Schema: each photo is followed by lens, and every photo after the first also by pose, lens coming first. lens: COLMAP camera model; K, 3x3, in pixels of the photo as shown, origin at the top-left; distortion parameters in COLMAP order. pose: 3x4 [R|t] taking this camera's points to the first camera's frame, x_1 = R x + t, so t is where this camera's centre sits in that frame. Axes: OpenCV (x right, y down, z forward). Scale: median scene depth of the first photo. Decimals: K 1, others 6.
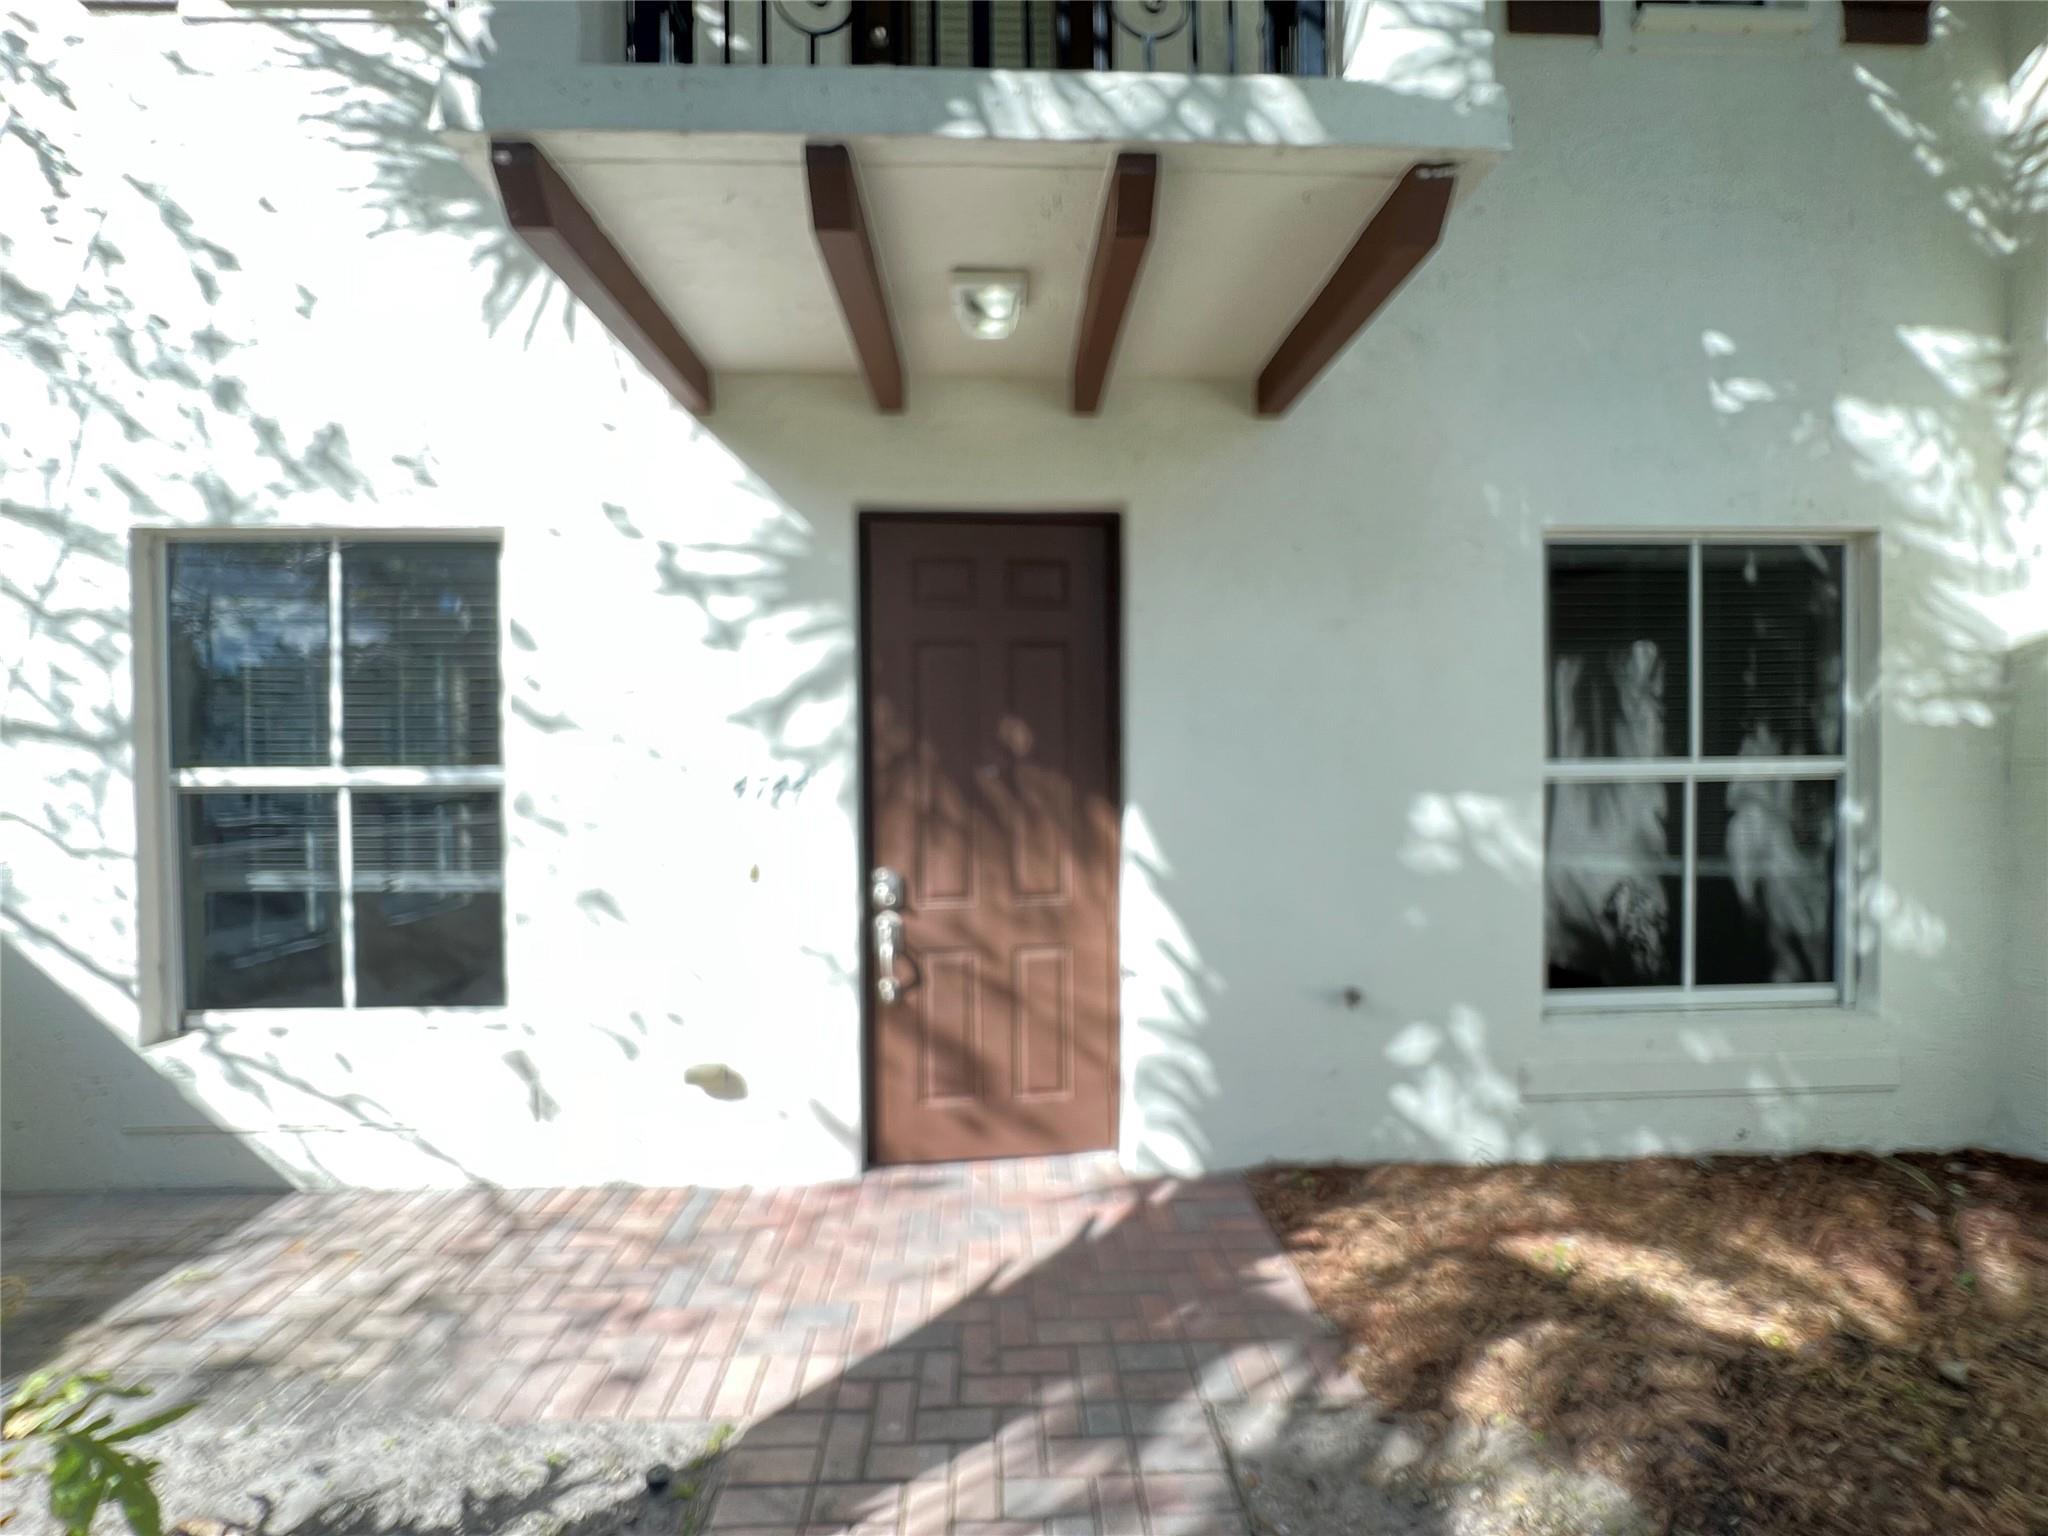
lens RADIAL K [[820.2, 0, 1014.6], [0, 820.2, 755.1], [0, 0, 1]] dist [-0.002123, -0.000426]
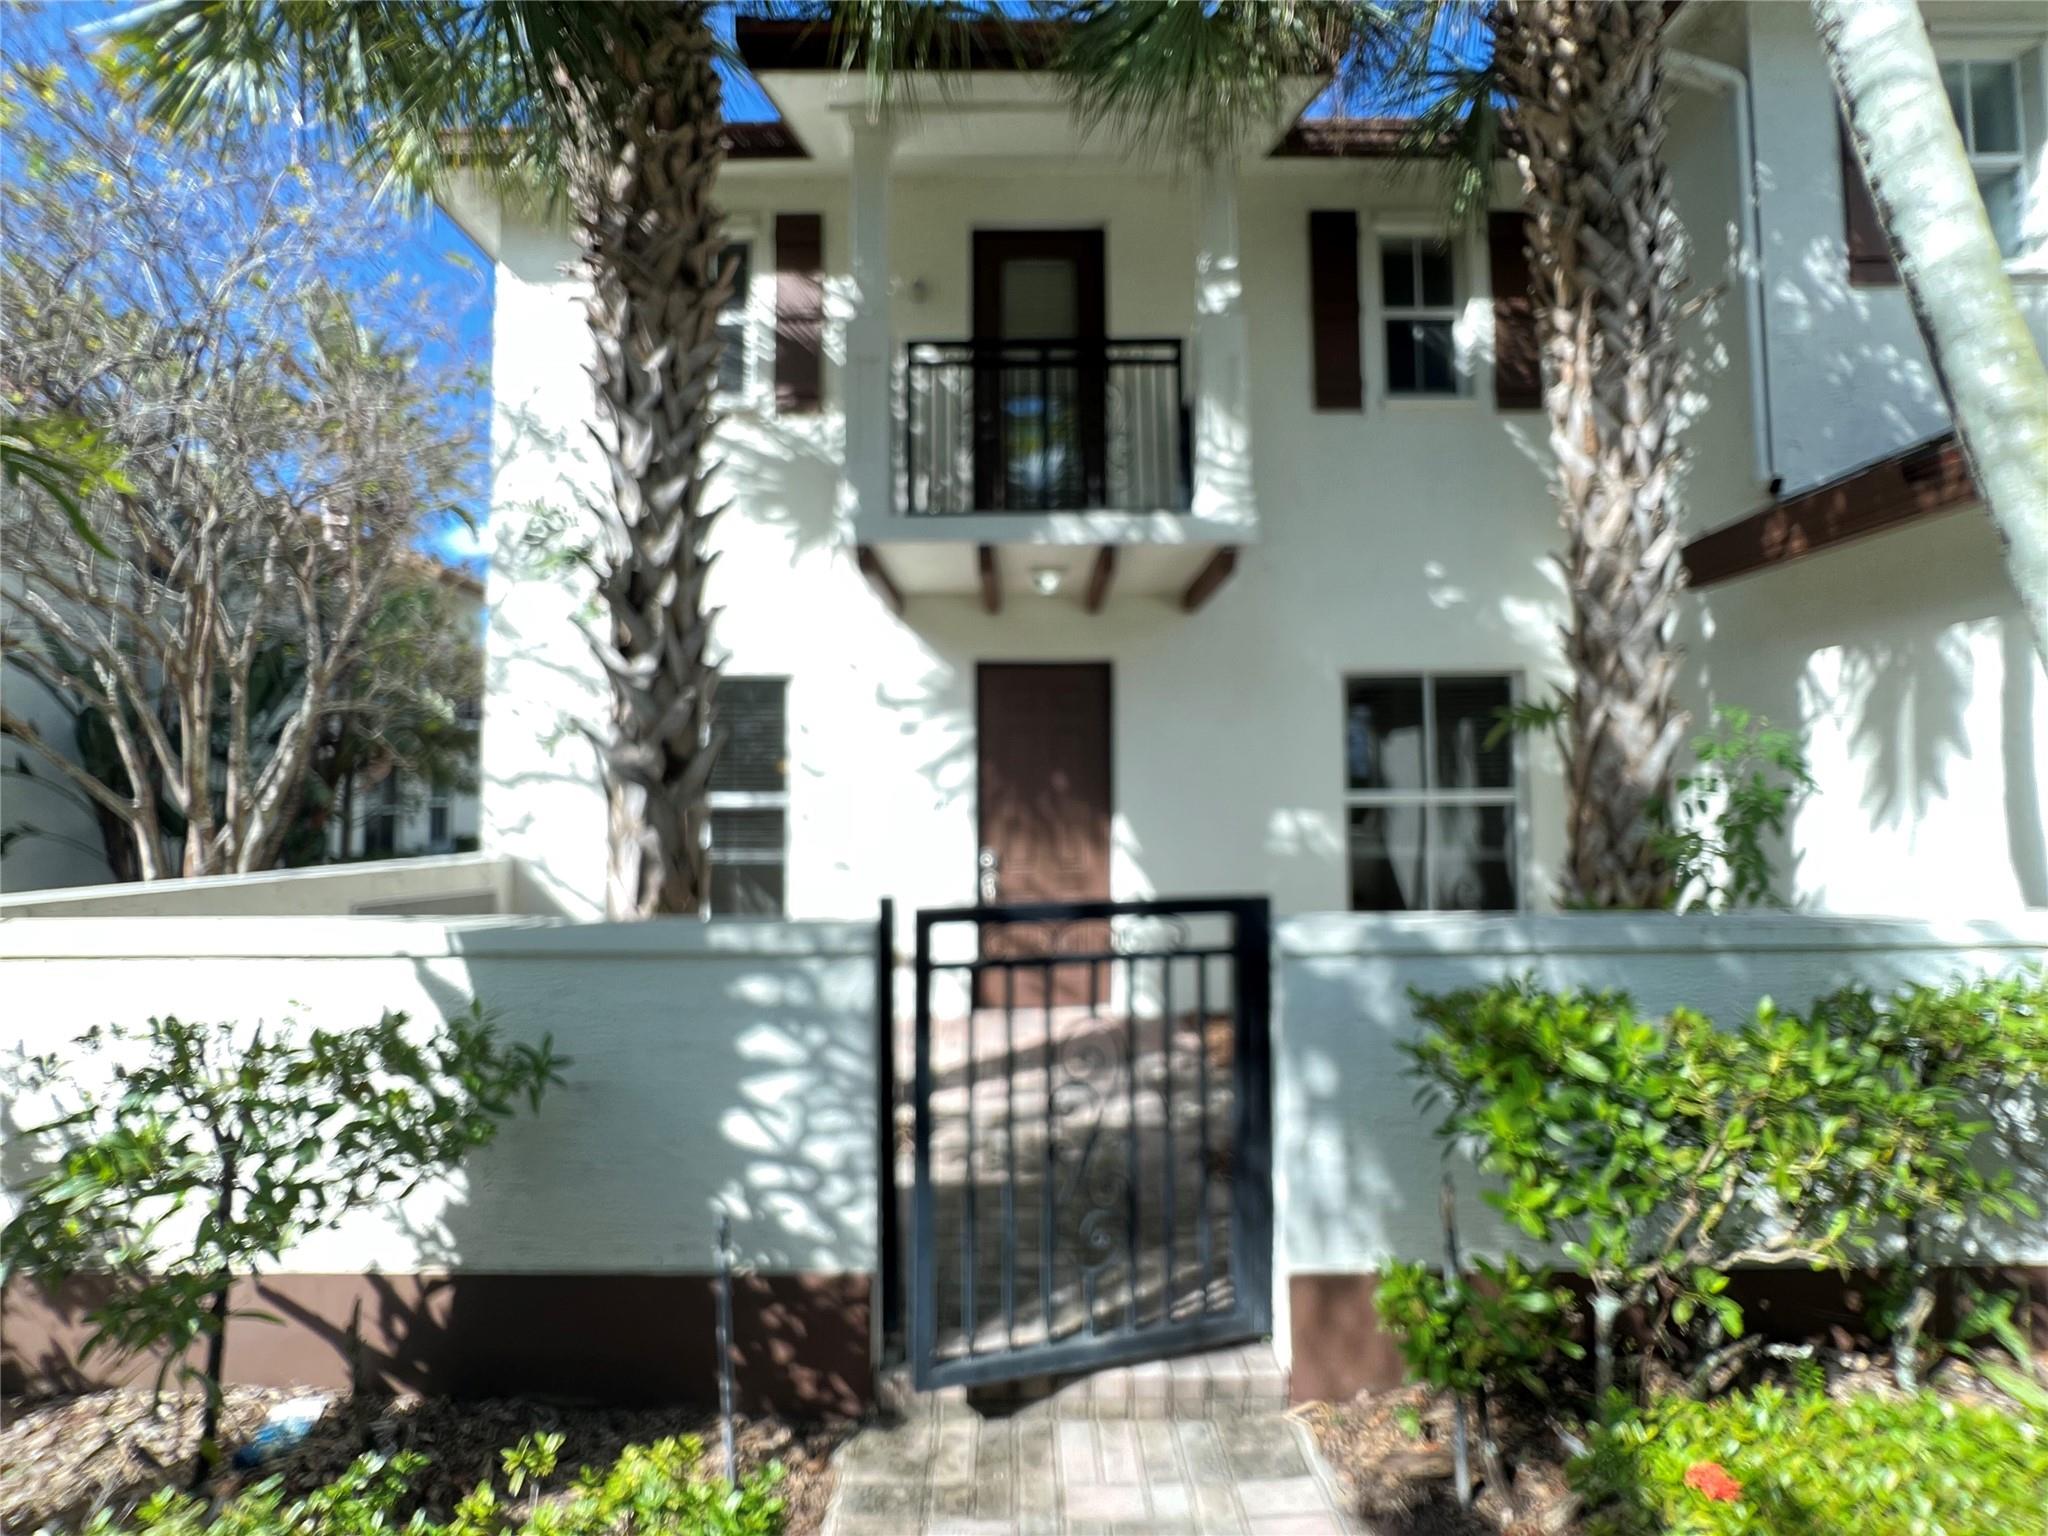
lens RADIAL K [[820.2, 0, 1028.0], [0, 820.2, 747.6], [0, 0, 1]] dist [-0.002123, -0.000426]
pose [[0.999650, -0.000056, -0.026442, -0.018073], [-0.001741, 0.997687, -0.067950, 0.030144], [0.026385, 0.067972, 0.997338, -0.921386]]
